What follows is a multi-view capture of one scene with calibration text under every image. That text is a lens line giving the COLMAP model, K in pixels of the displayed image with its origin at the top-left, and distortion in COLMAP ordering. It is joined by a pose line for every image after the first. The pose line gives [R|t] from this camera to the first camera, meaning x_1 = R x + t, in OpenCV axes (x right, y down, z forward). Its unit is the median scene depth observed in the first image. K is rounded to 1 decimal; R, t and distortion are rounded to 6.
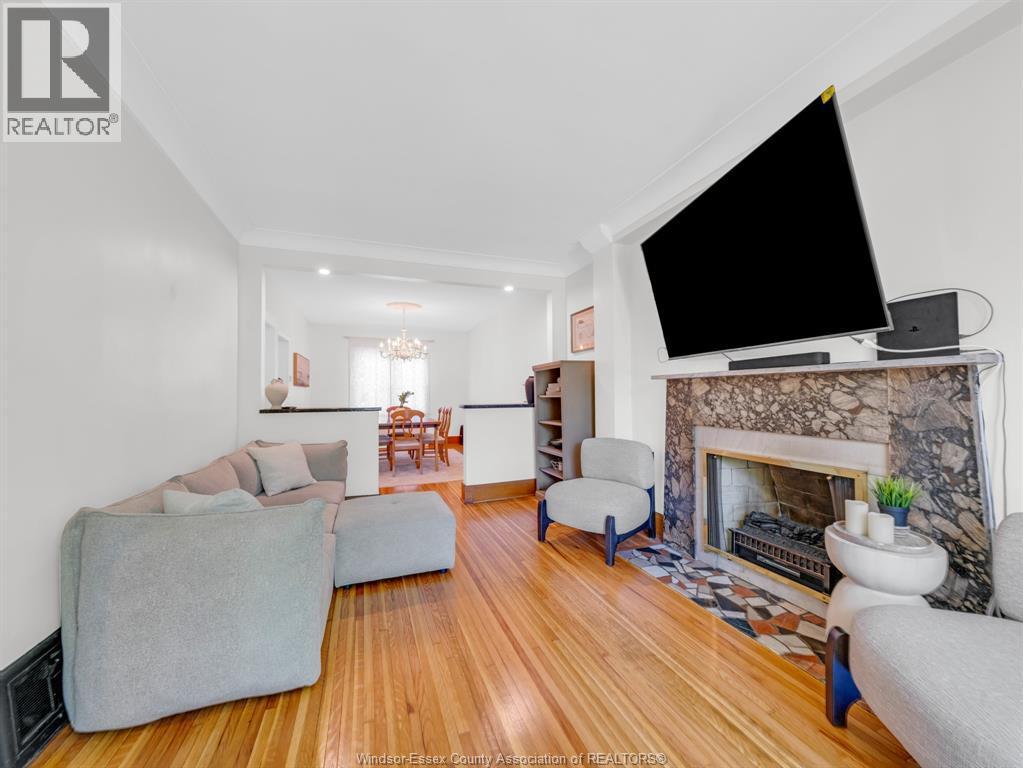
lens RADIAL K [[392.6, 0, 499.4], [0, 392.6, 385.4], [0, 0, 1]] dist [-0.000782, -0.000115]
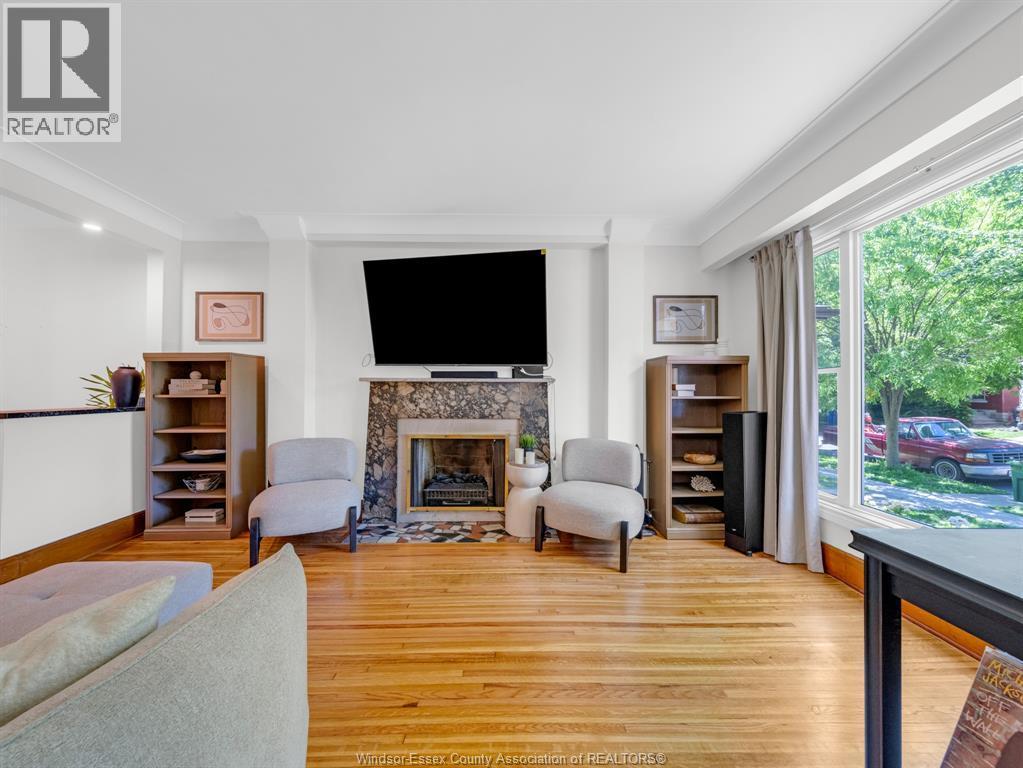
lens RADIAL K [[395.3, 0, 512.9], [0, 395.3, 388.6], [0, 0, 1]] dist [-0.002427, -0.000428]
pose [[0.311613, 0.014544, 0.950098, -0.645596], [-0.026231, 0.999633, -0.006699, 0.003012], [-0.949847, -0.022834, 0.311880, 0.258470]]
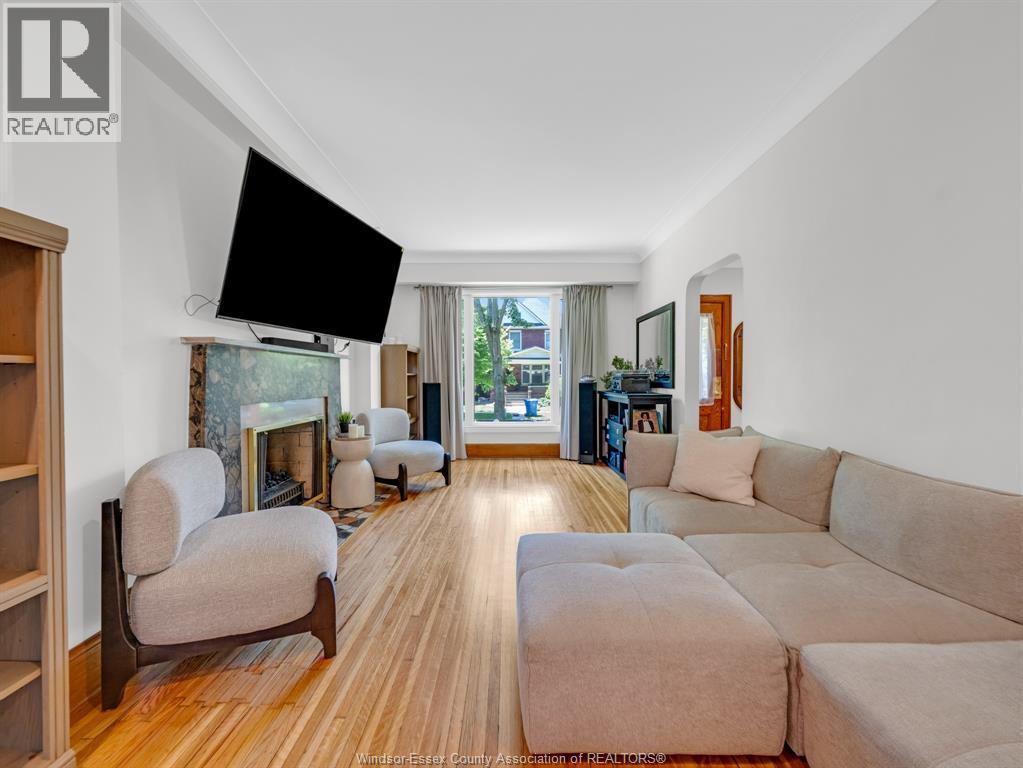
lens RADIAL K [[395.3, 0, 512.9], [0, 395.3, 388.6], [0, 0, 1]] dist [-0.002427, -0.000428]
pose [[-0.948946, 0.001447, 0.315436, -0.327071], [0.002469, 0.999993, 0.002840, 0.068713], [-0.315429, 0.003474, -0.948943, 1.690521]]
